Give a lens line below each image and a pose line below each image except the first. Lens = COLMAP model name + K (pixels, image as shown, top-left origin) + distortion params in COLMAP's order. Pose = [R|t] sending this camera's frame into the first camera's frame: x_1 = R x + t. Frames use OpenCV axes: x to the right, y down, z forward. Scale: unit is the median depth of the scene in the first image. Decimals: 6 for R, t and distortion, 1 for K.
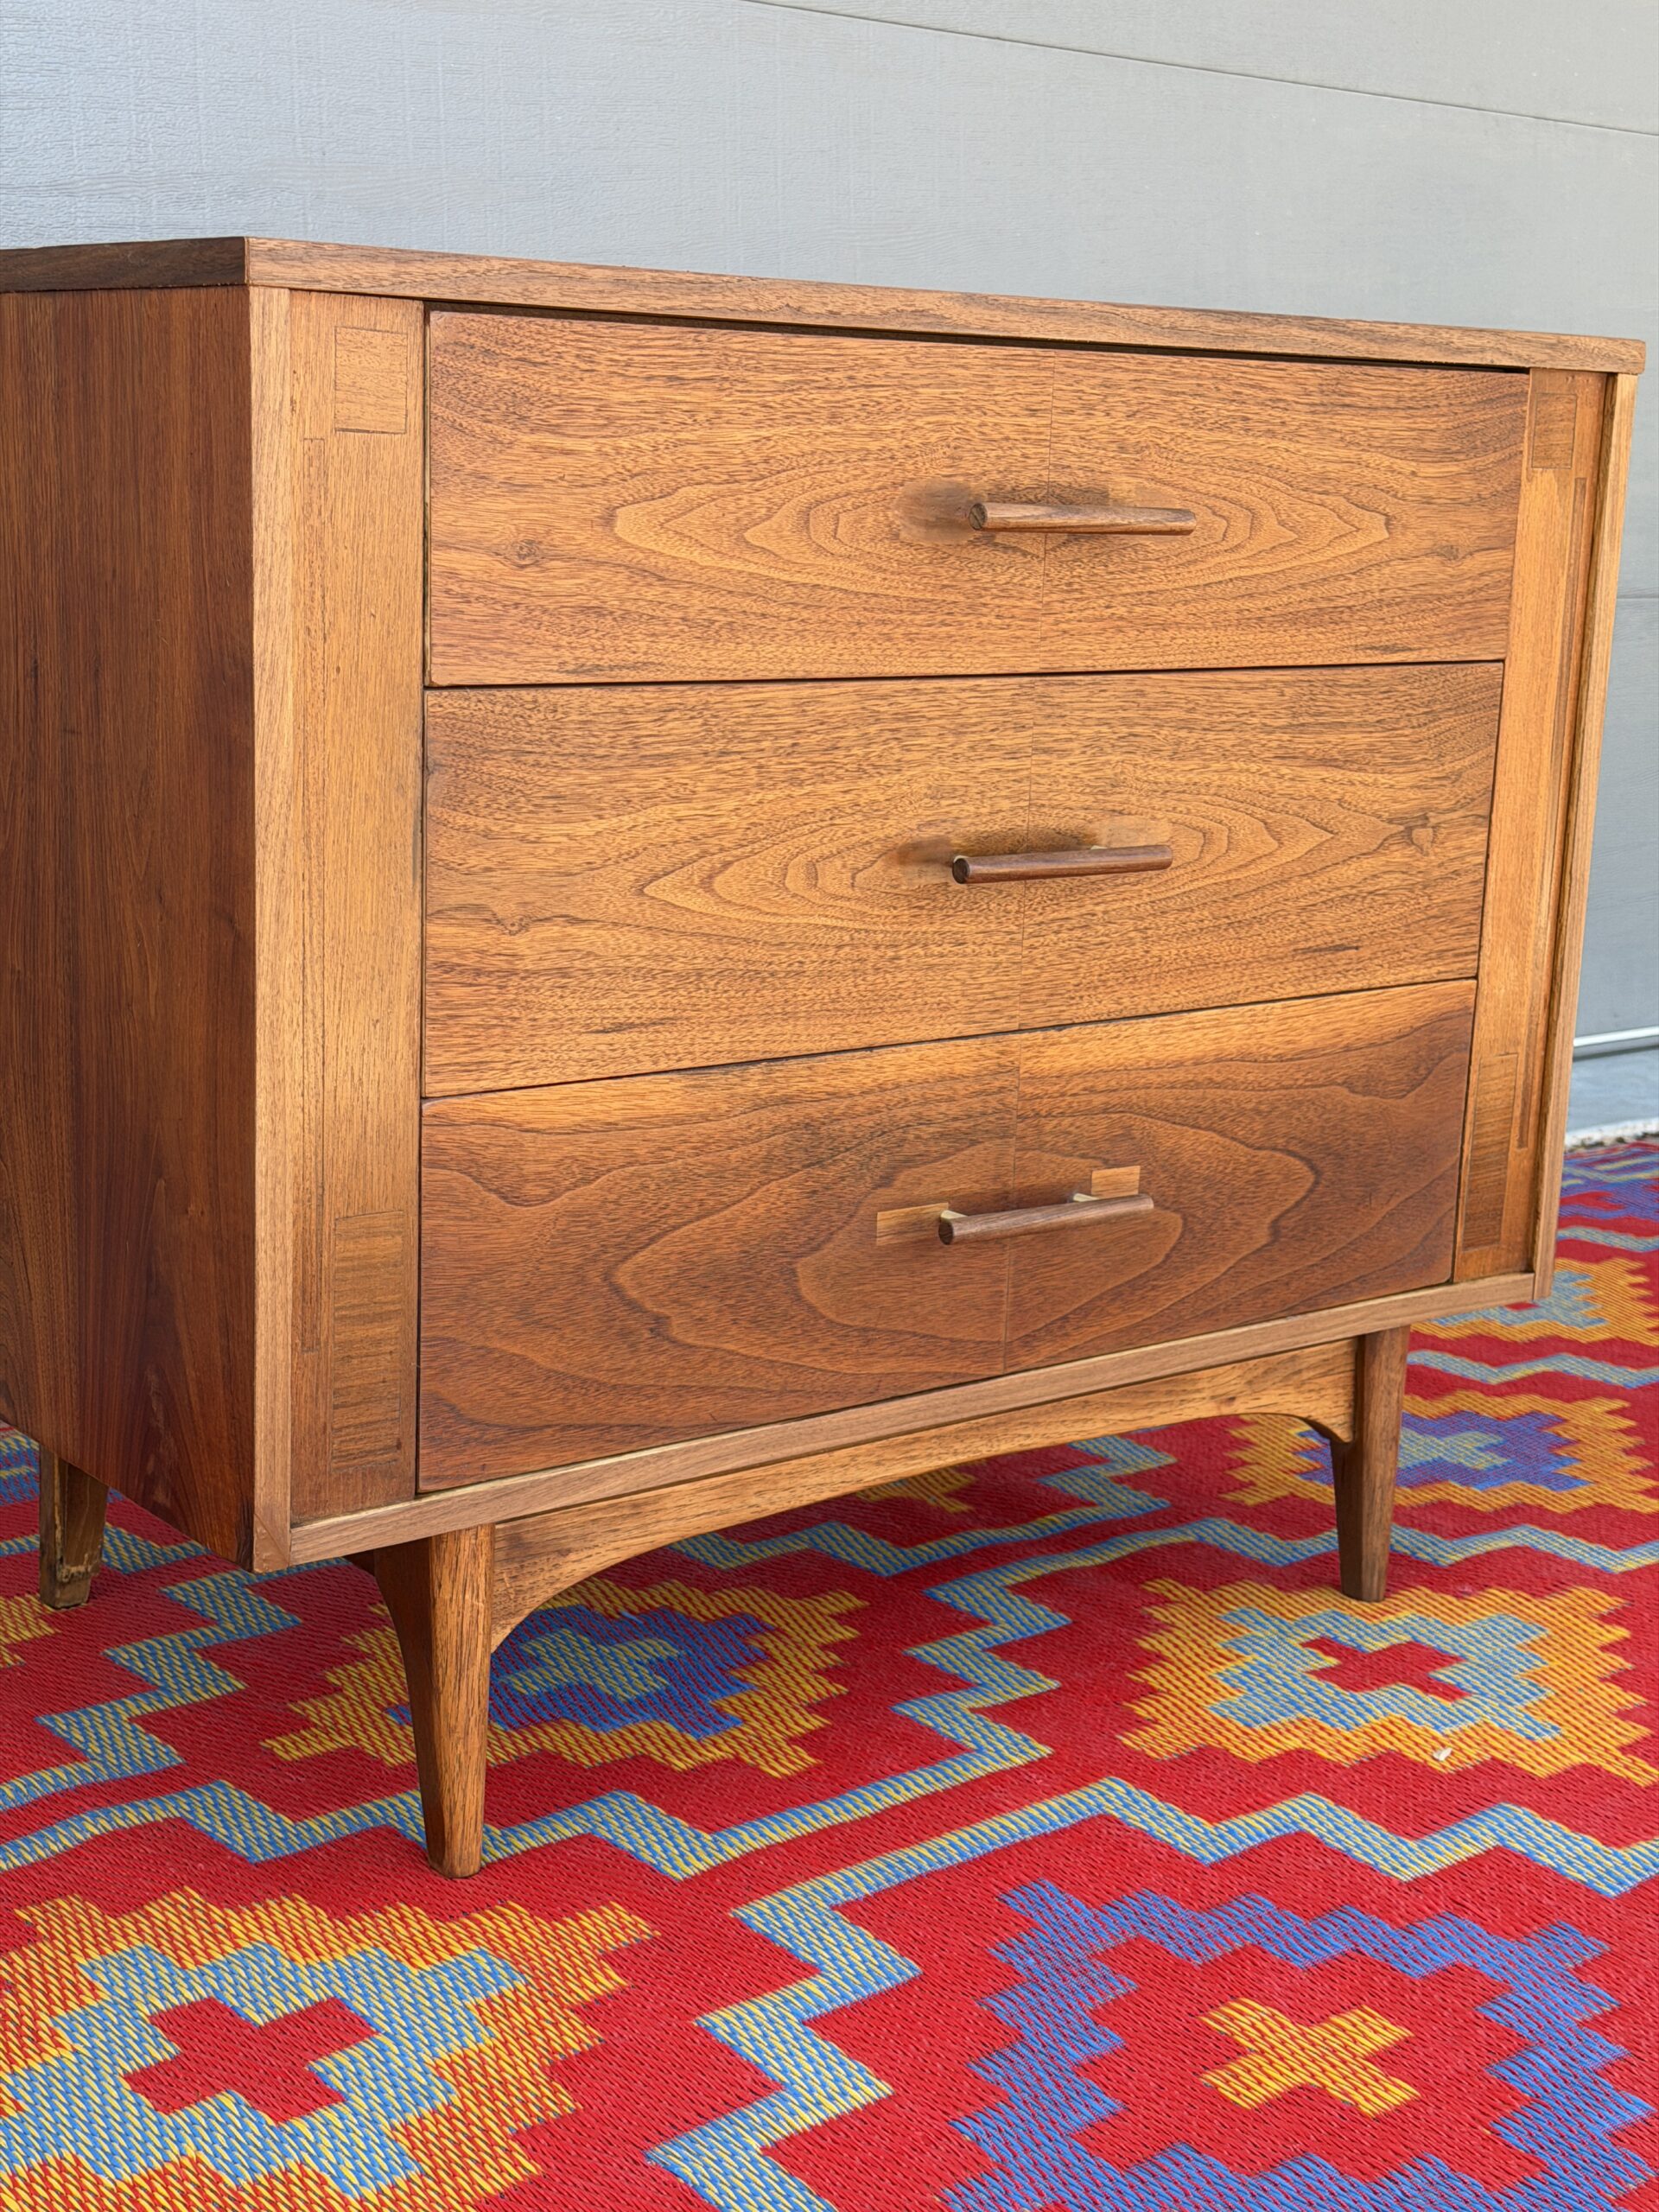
lens RADIAL K [[3084.8, 0, 805.7], [0, 3084.8, 1114.7], [0, 0, 1]] dist [0.158145, -0.213141]
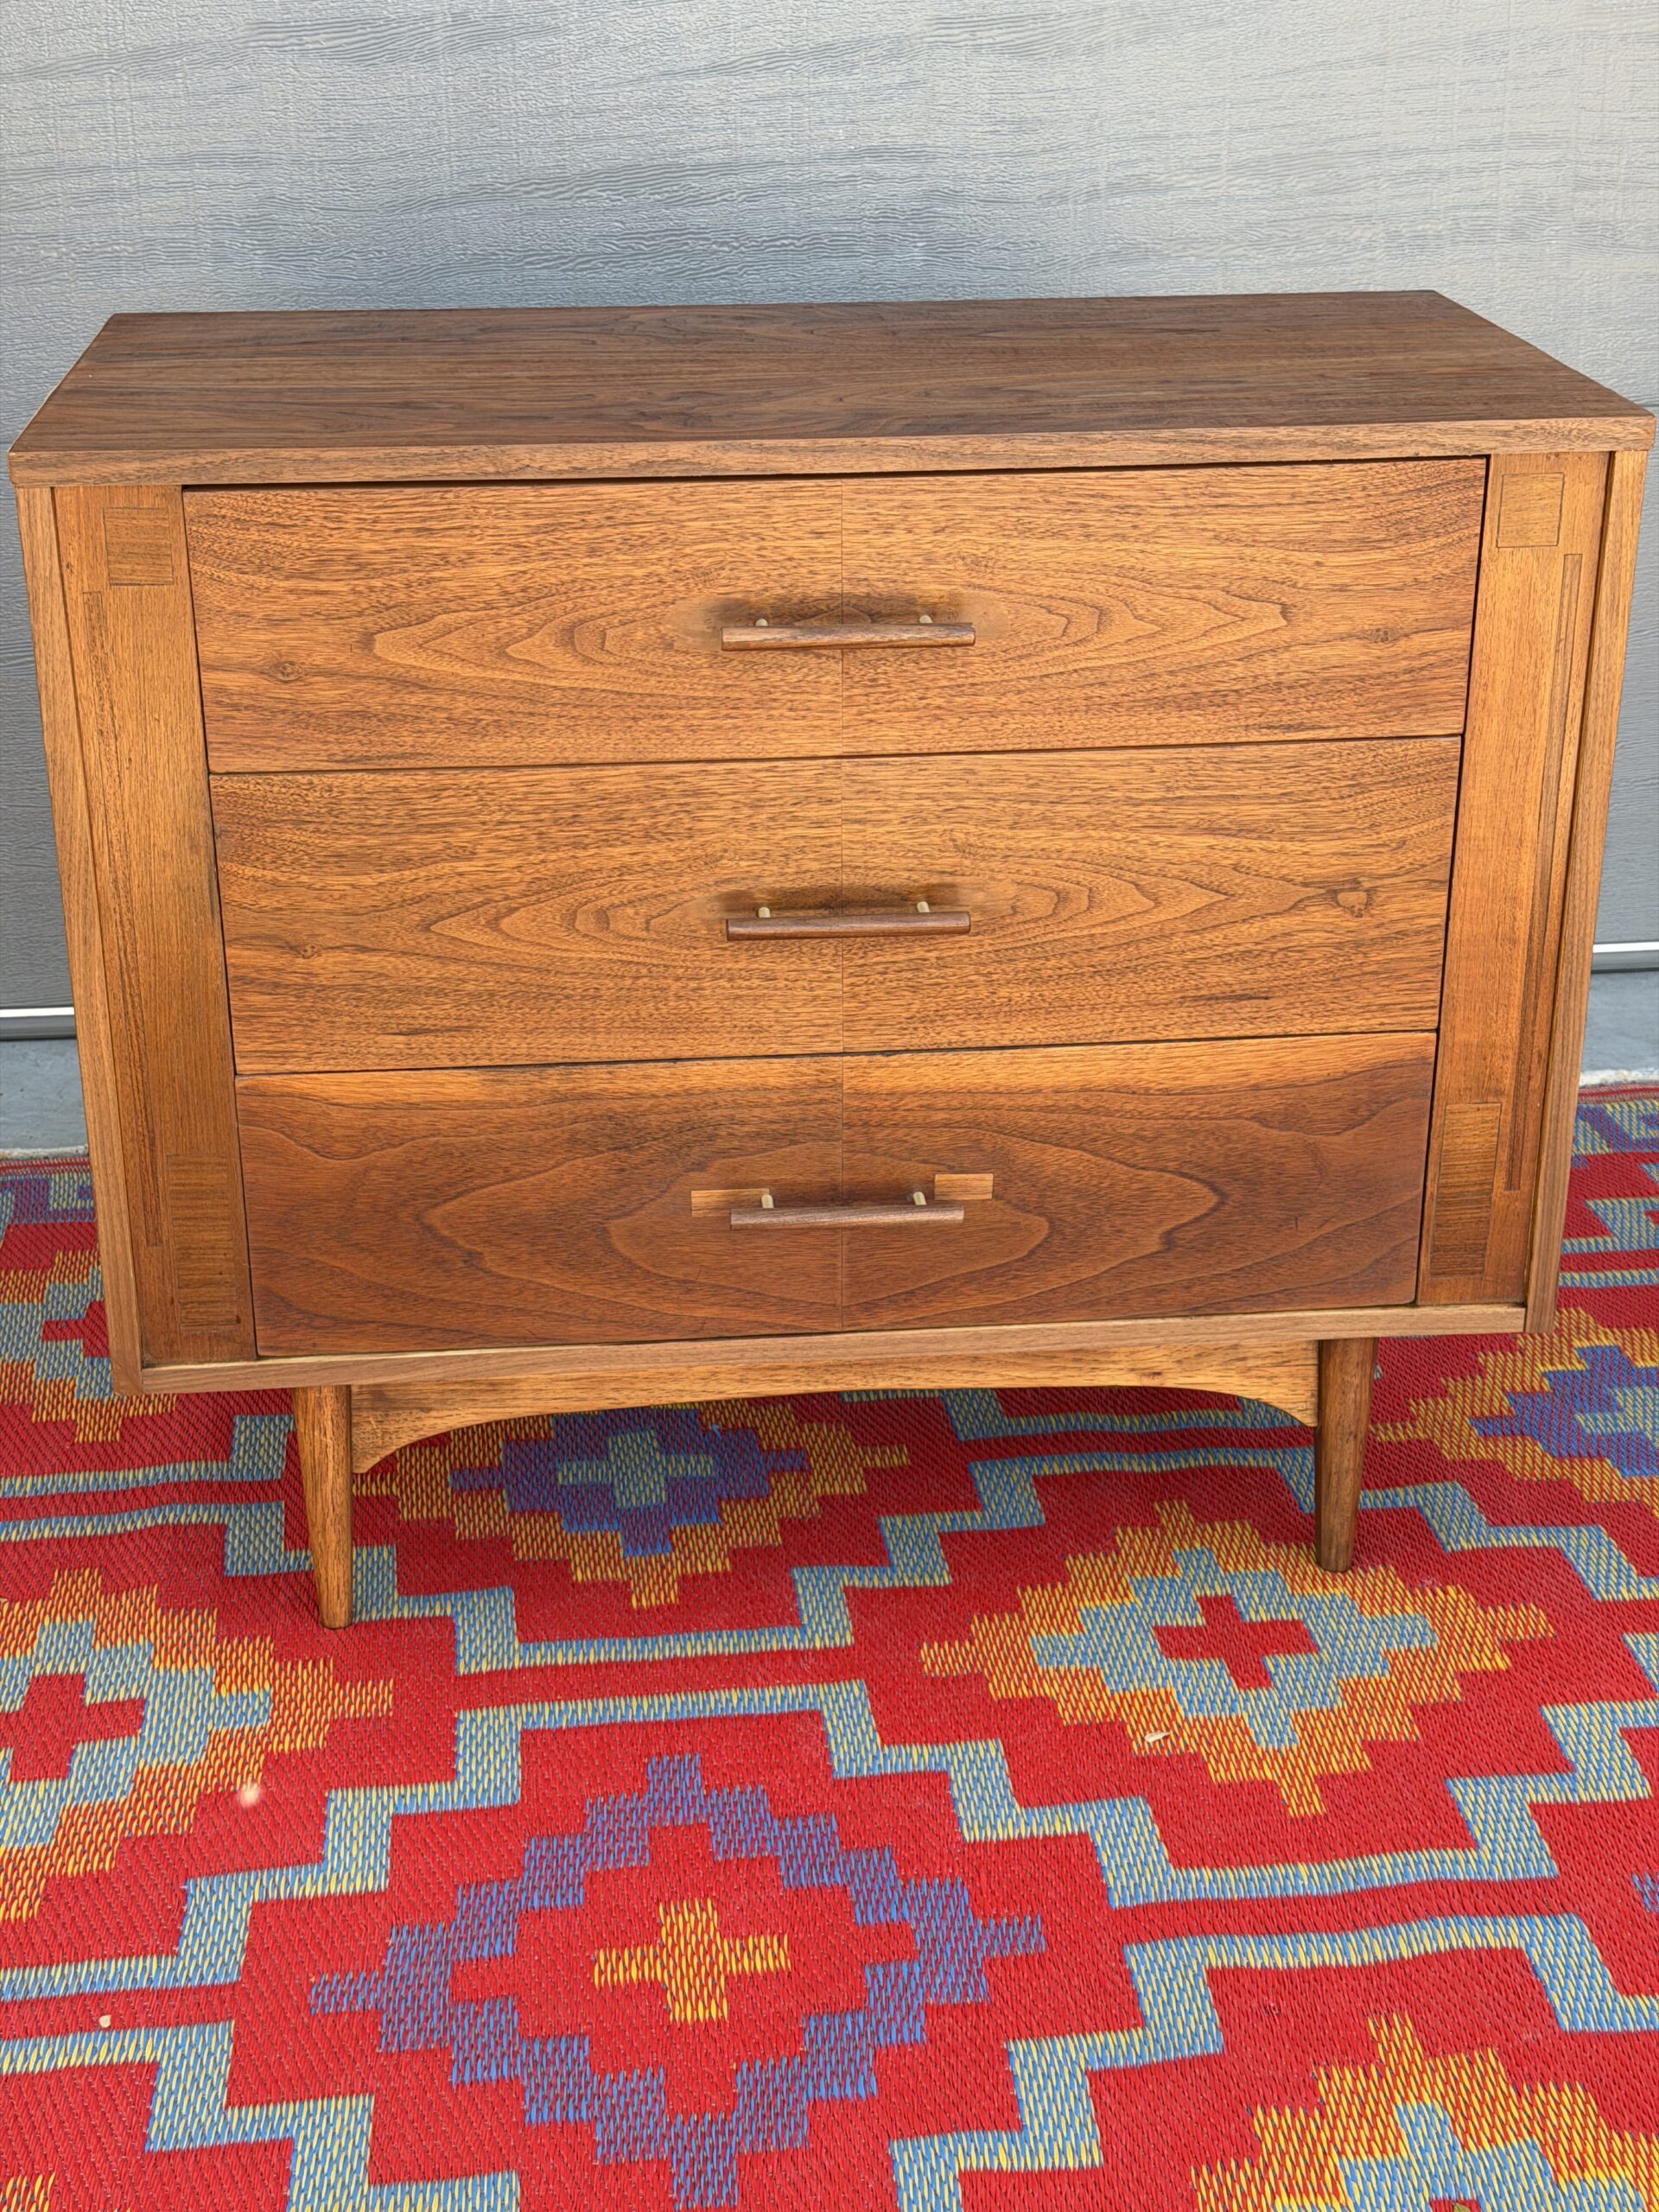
lens RADIAL K [[3094.0, 0, 826.7], [0, 3094.0, 1125.1], [0, 0, 1]] dist [0.162535, -0.218032]
pose [[0.838044, 0.182379, -0.514217, 0.683175], [-0.081442, 0.973733, 0.212628, -0.253772], [0.539489, -0.136313, 0.830885, 0.036495]]
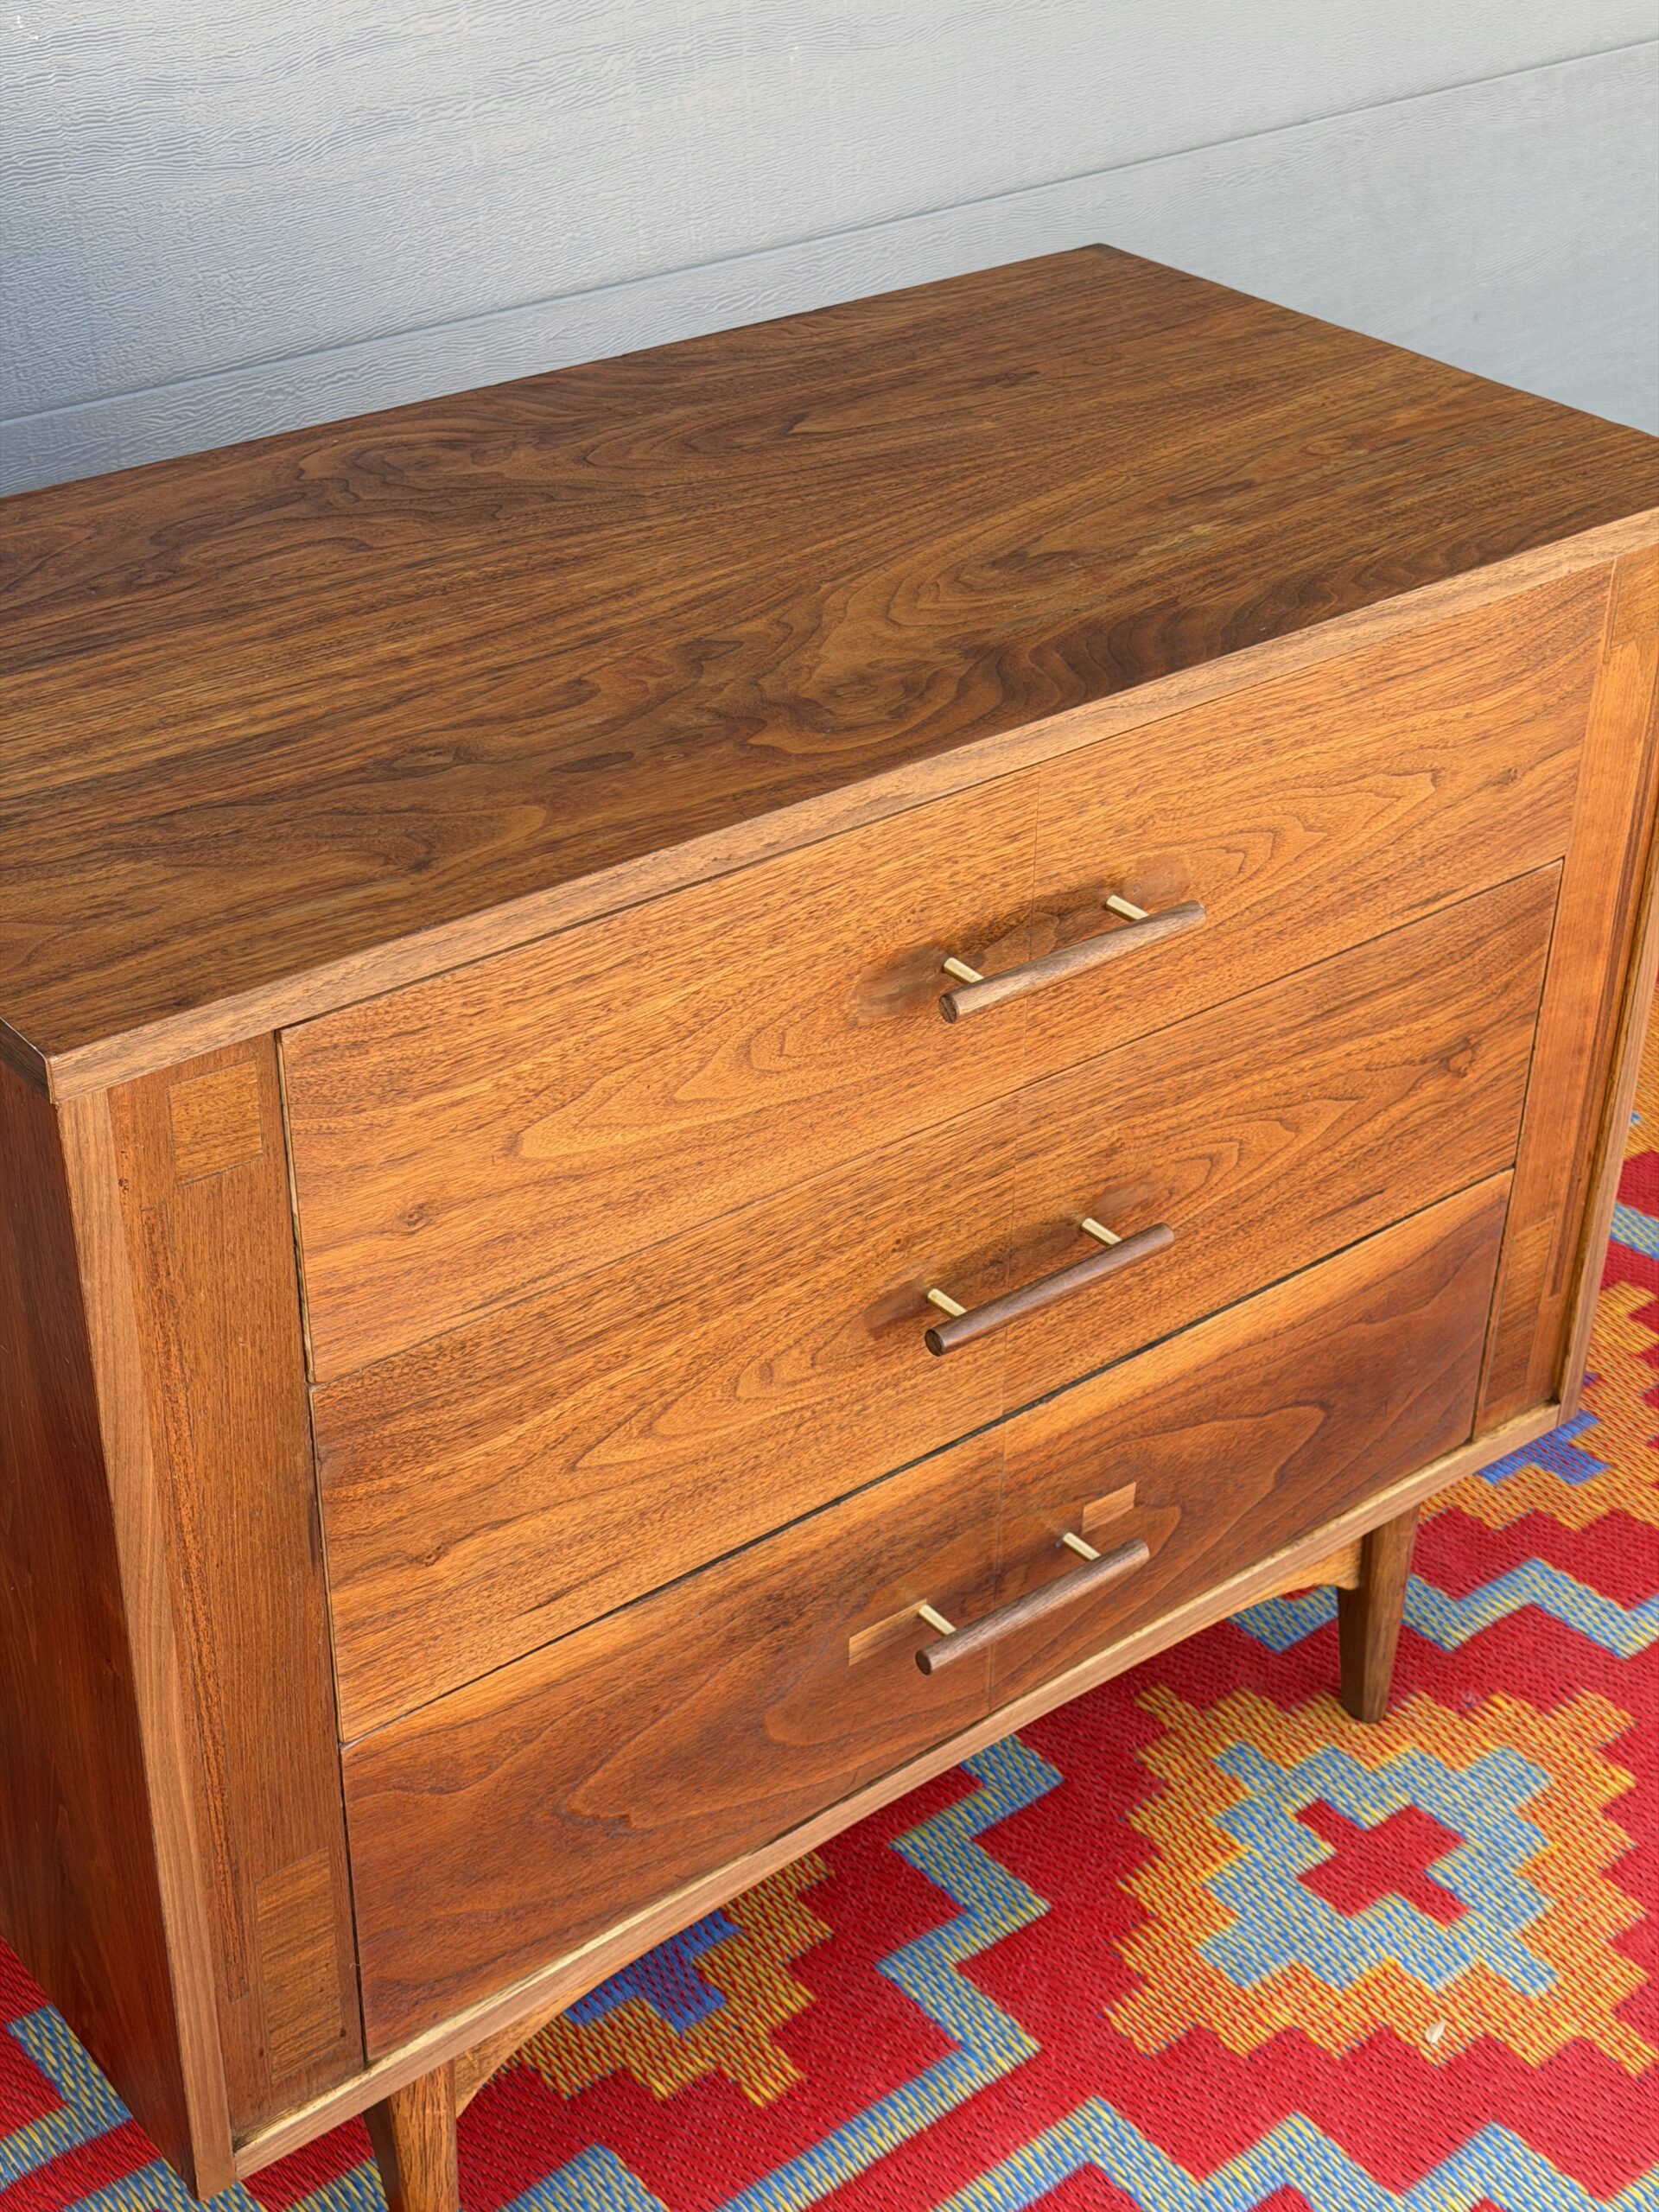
lens RADIAL K [[3094.0, 0, 826.7], [0, 3094.0, 1125.1], [0, 0, 1]] dist [0.162535, -0.218032]
pose [[0.999776, -0.020373, -0.005702, 0.025123], [0.021081, 0.936777, 0.349292, -0.441597], [-0.001775, -0.349334, 0.936997, 0.180923]]
